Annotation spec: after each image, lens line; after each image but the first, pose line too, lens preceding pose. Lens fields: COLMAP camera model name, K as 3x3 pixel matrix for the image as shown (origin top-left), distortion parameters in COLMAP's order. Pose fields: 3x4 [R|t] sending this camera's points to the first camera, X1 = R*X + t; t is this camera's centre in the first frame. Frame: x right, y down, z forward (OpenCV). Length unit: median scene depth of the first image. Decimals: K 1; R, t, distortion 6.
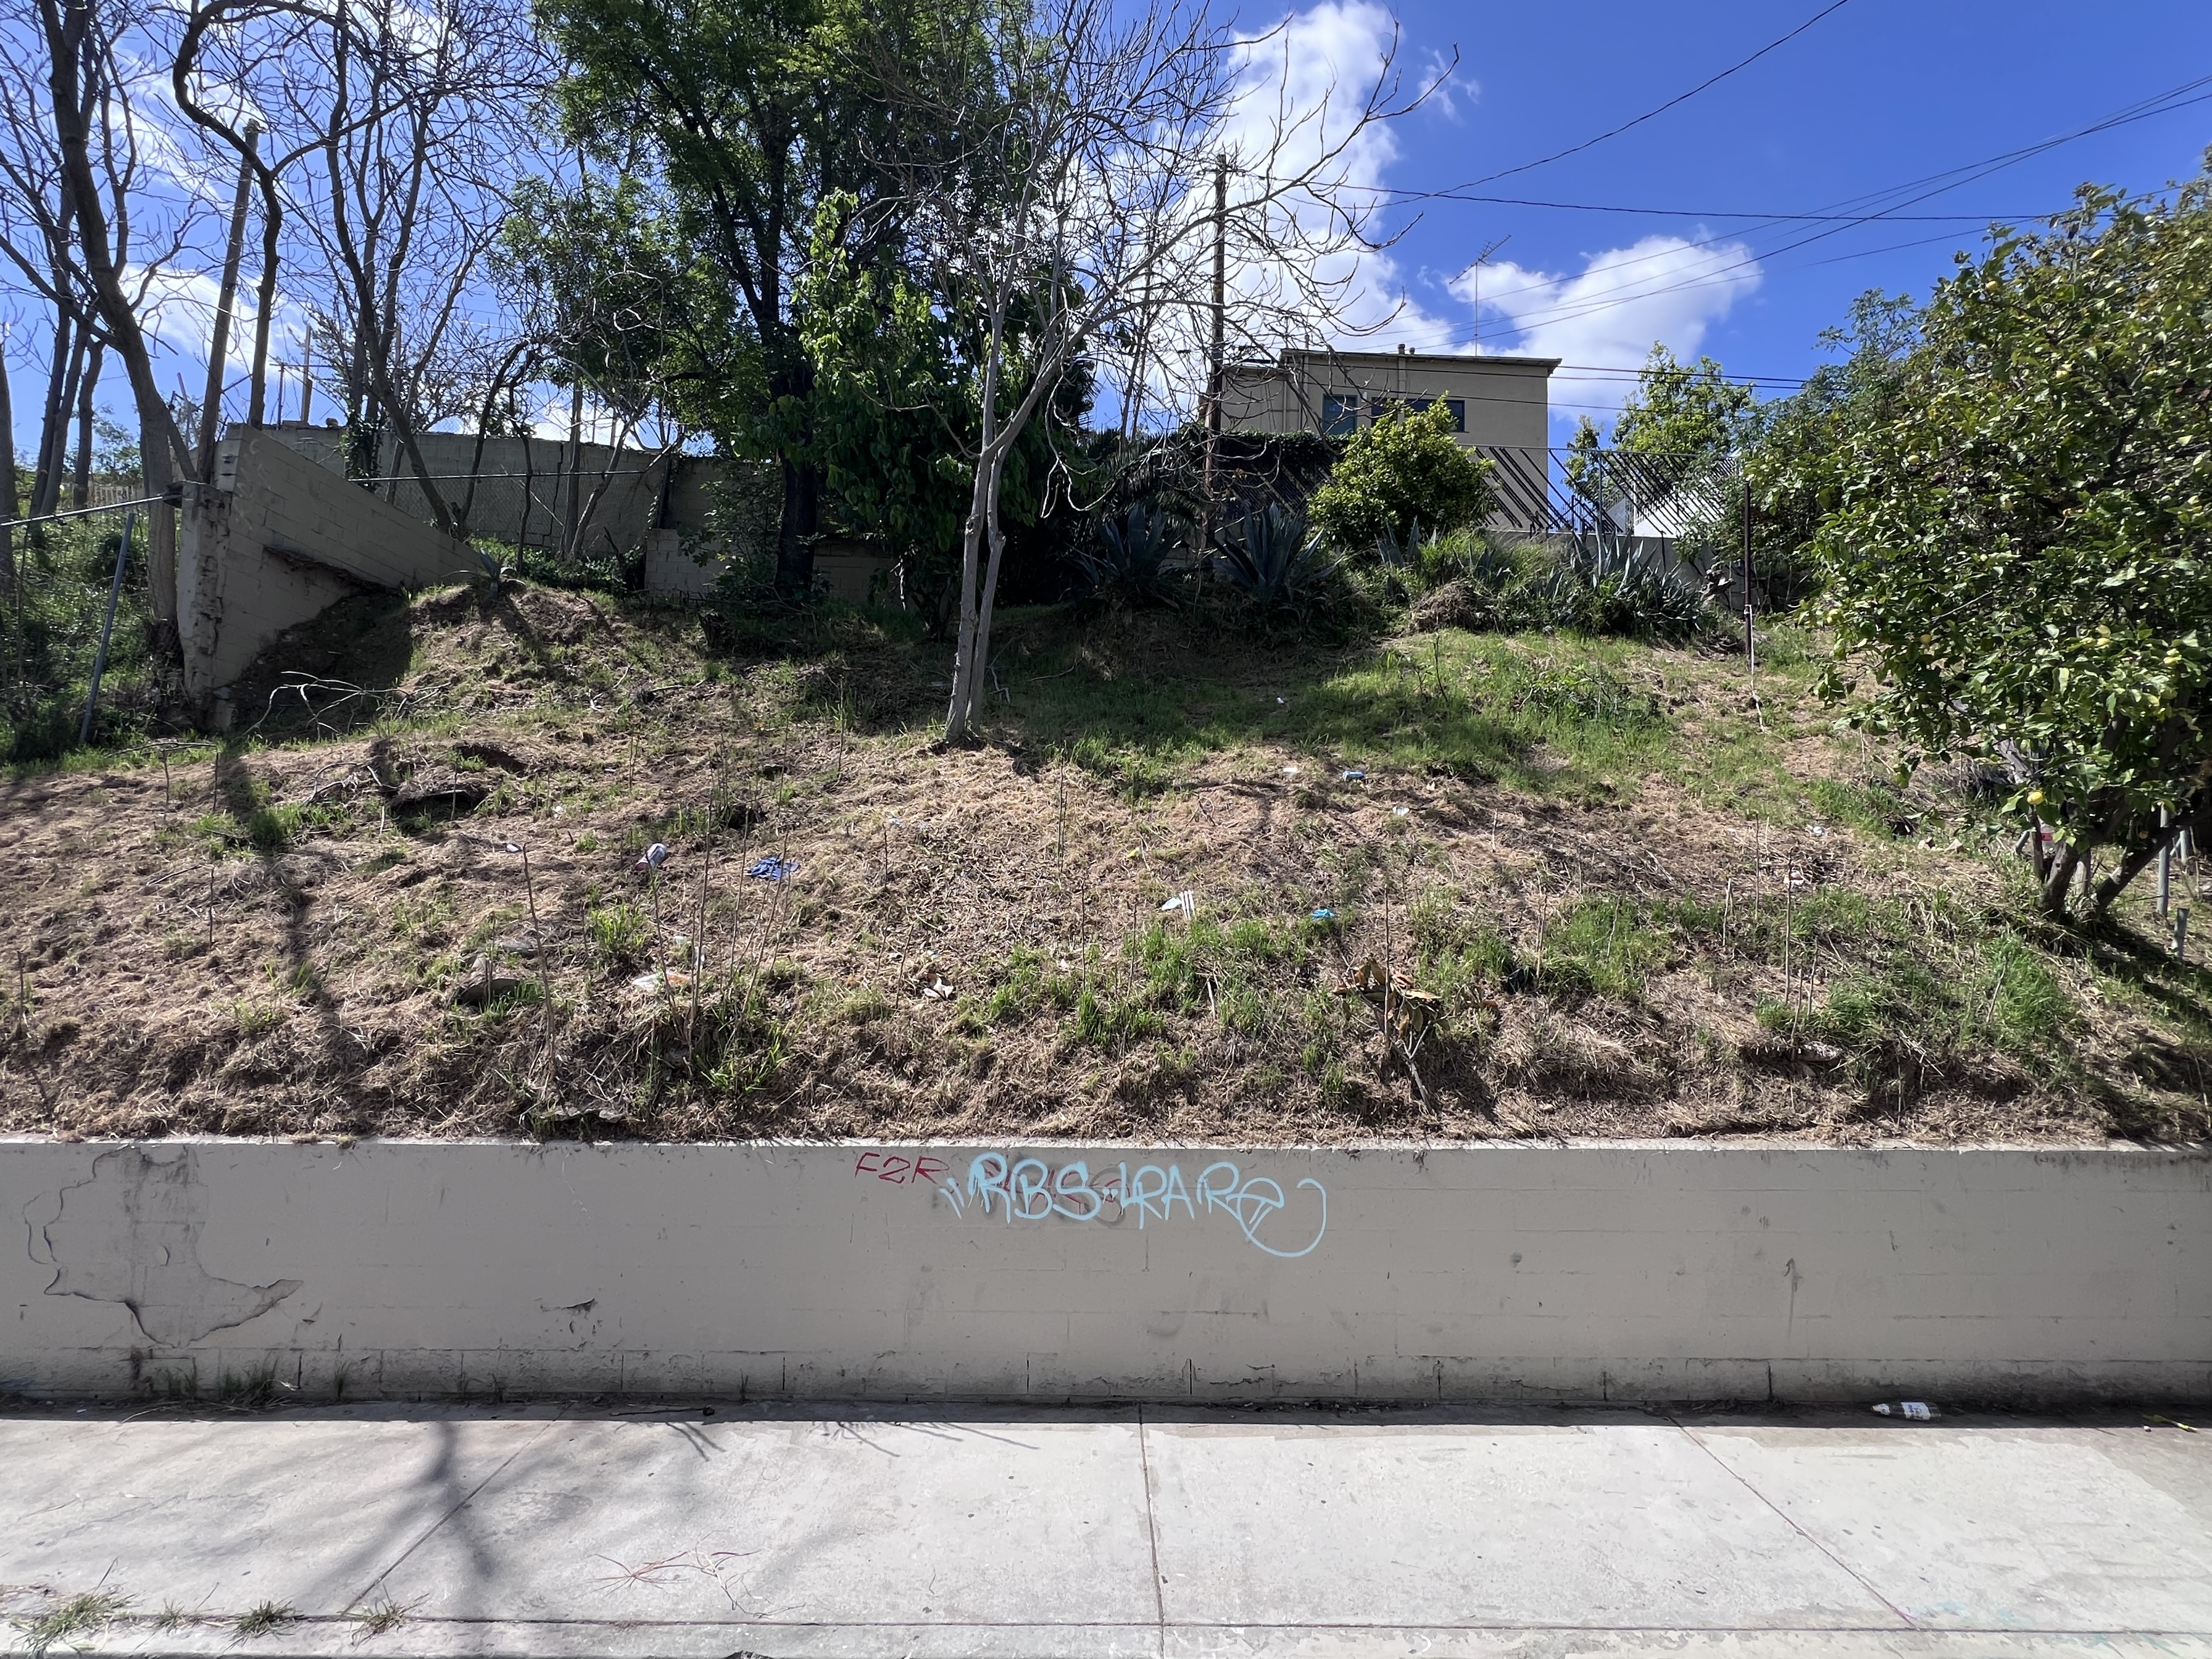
lens RADIAL K [[988.1, 0, 1106.0], [0, 988.1, 829.5], [0, 0, 1]] dist [-0.001491, 0.000650]
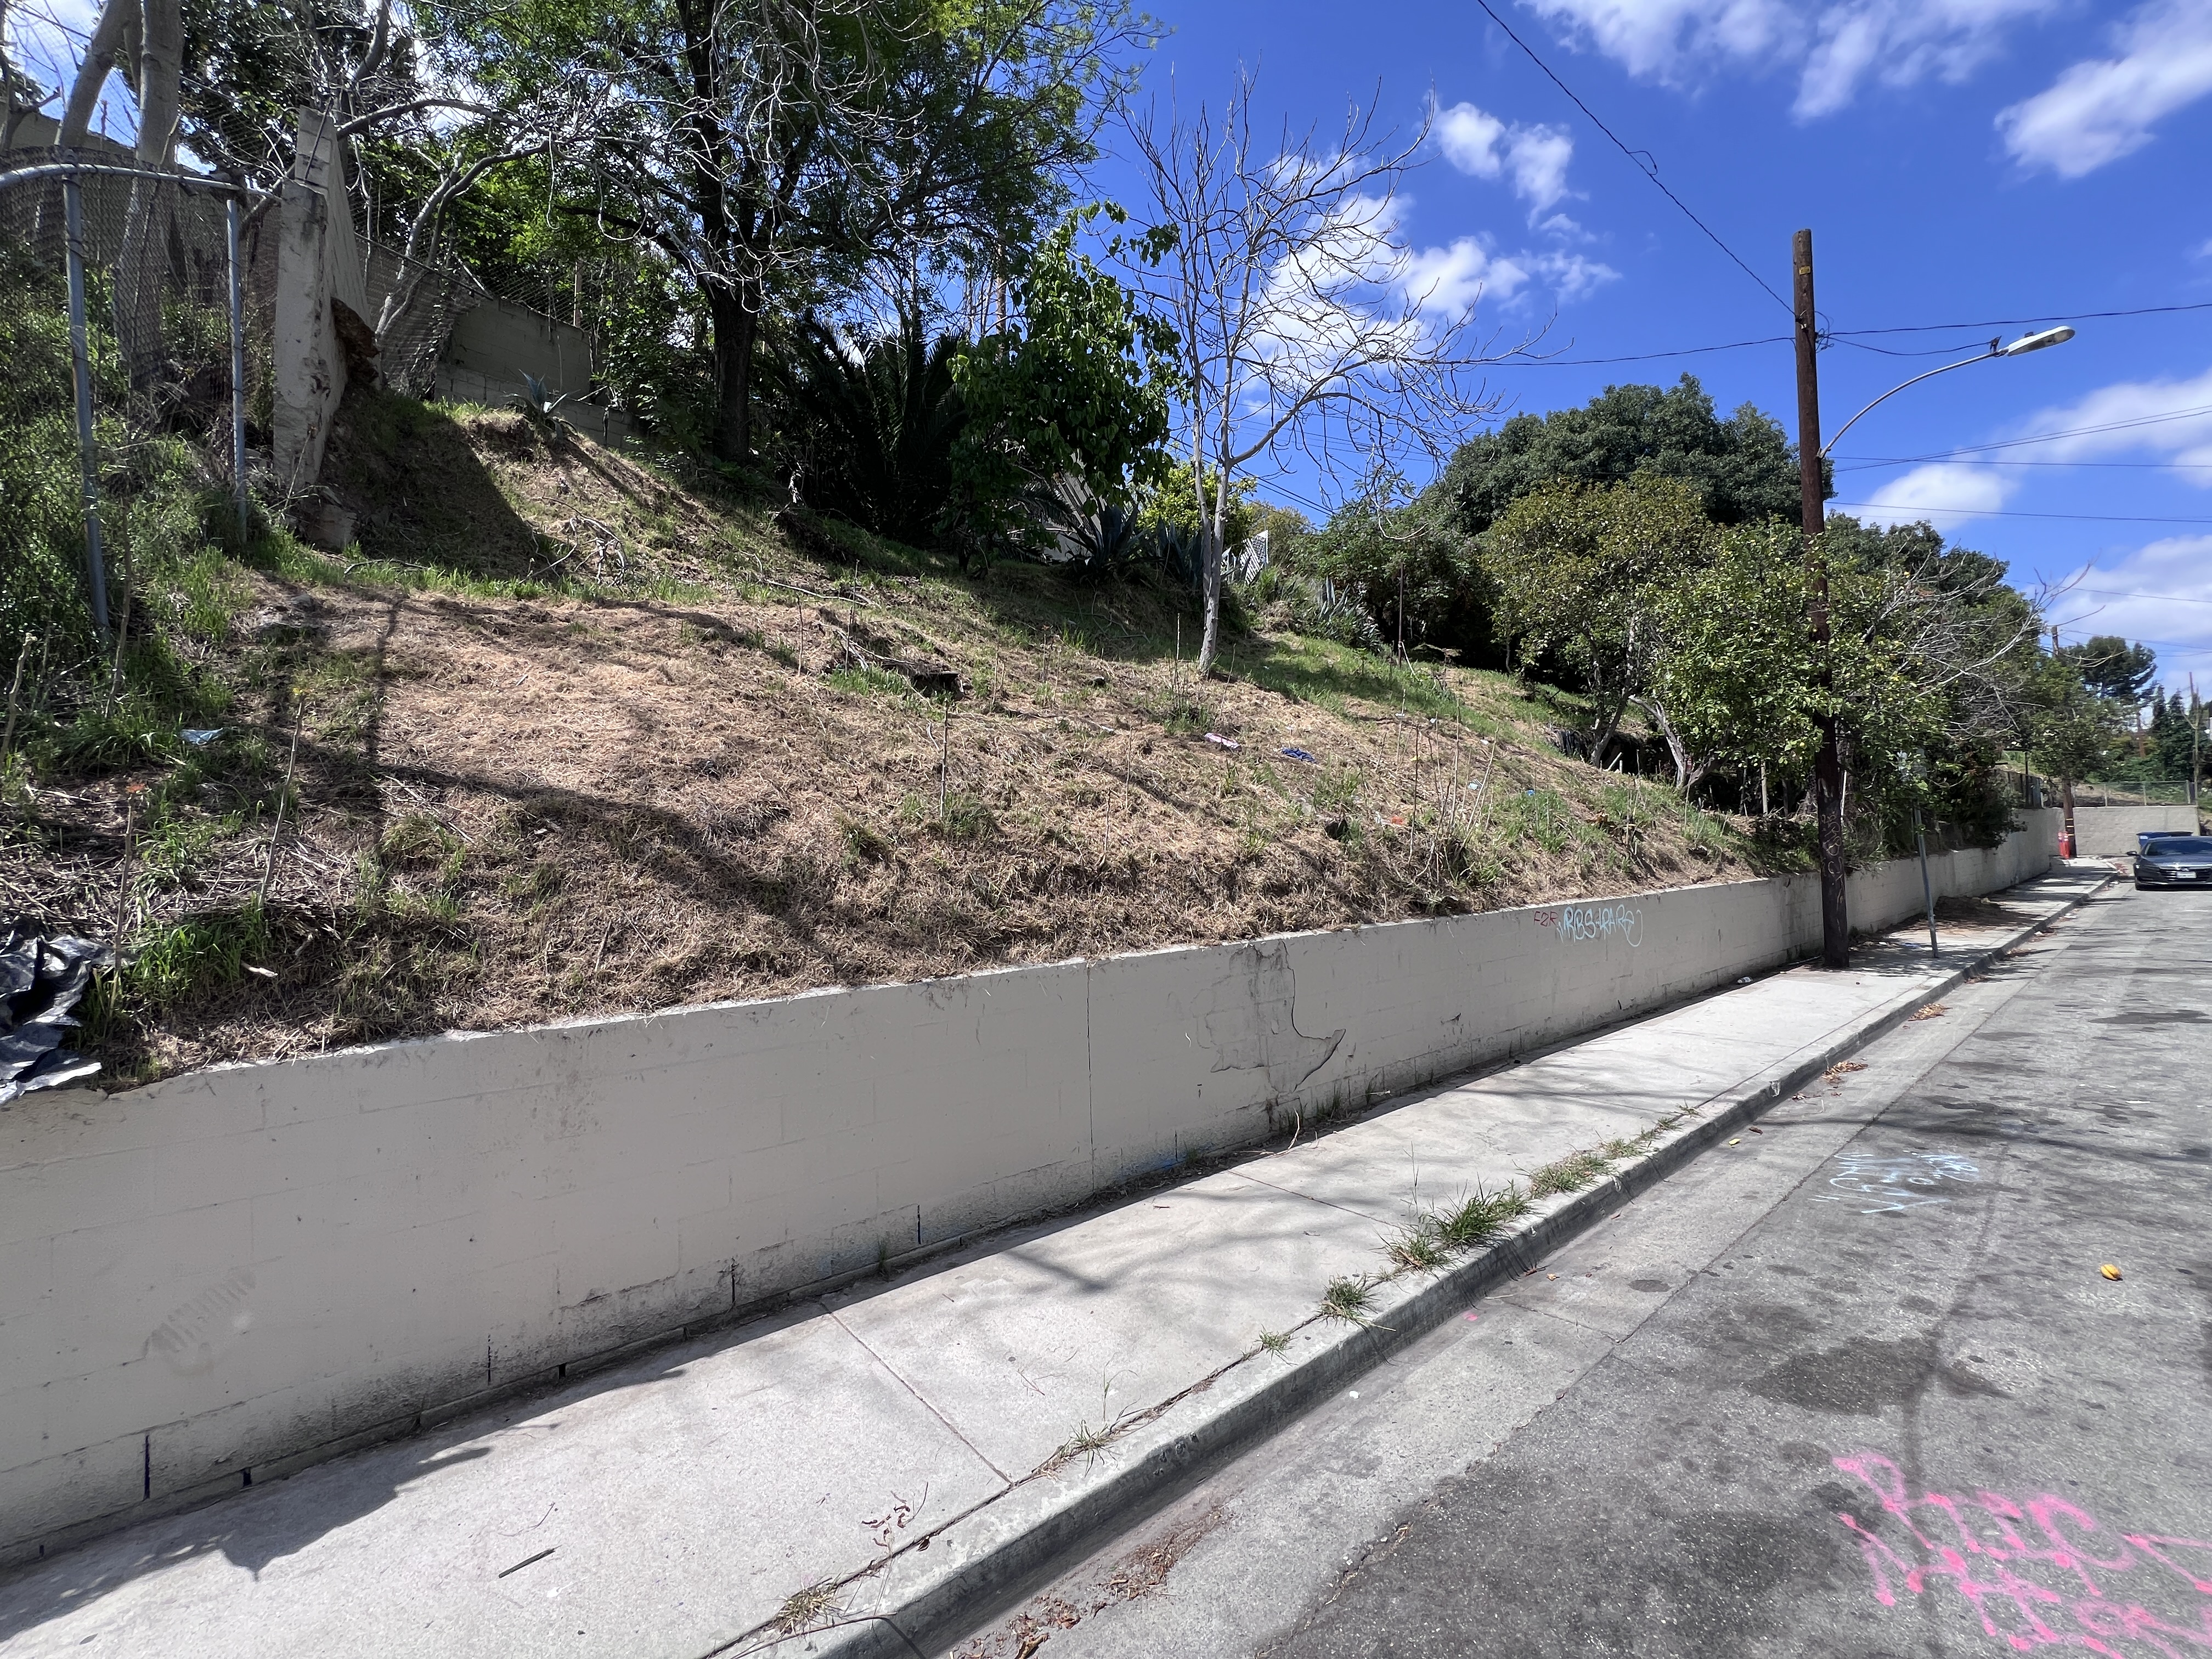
lens RADIAL K [[879.0, 0, 1106.0], [0, 879.0, 829.5], [0, 0, 1]] dist [-0.001028, 0.000505]
pose [[0.775852, -0.003779, 0.630904, -1.762047], [-0.026616, 0.998896, 0.038714, 0.136649], [-0.630354, -0.046828, 0.774894, 0.266733]]
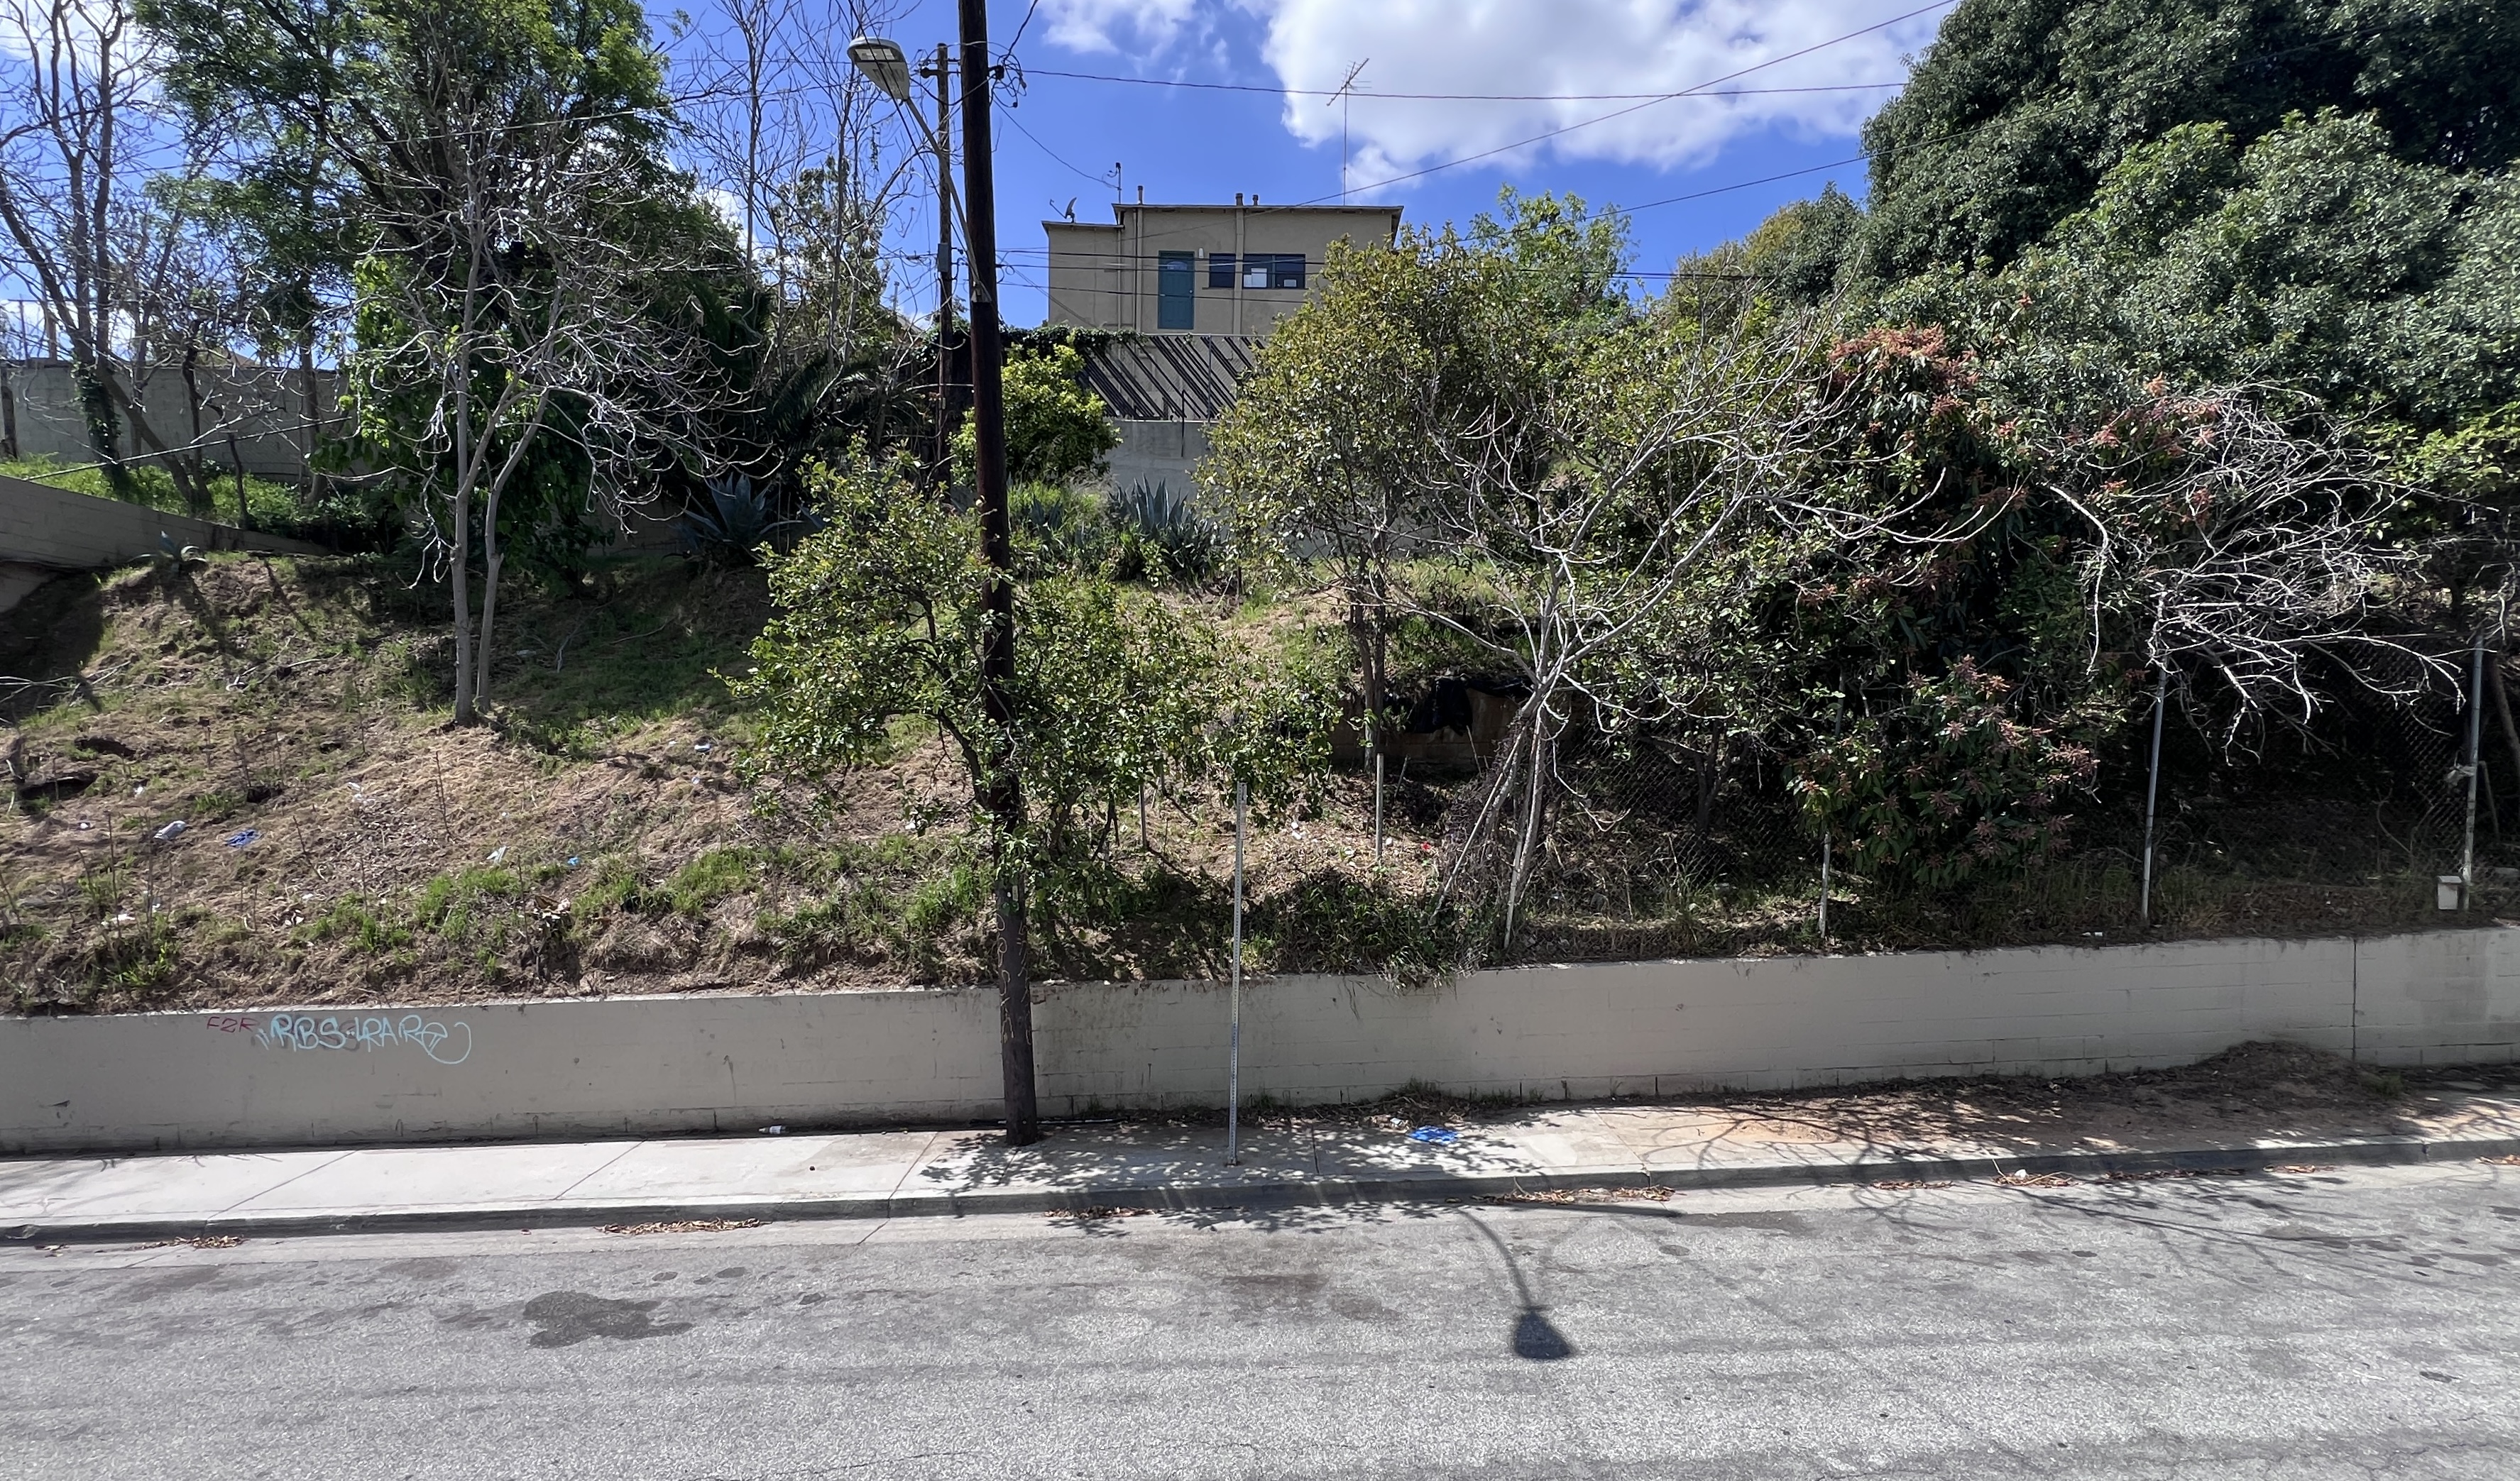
lens RADIAL K [[1135.9, 0, 1266.9], [0, 1135.9, 810.8], [0, 0, 1]] dist [-0.002662, 0.001650]
pose [[0.999413, -0.032385, 0.011178, 1.590633], [0.030542, 0.990022, 0.137564, -0.254540], [-0.015522, -0.137142, 0.990430, -0.971130]]
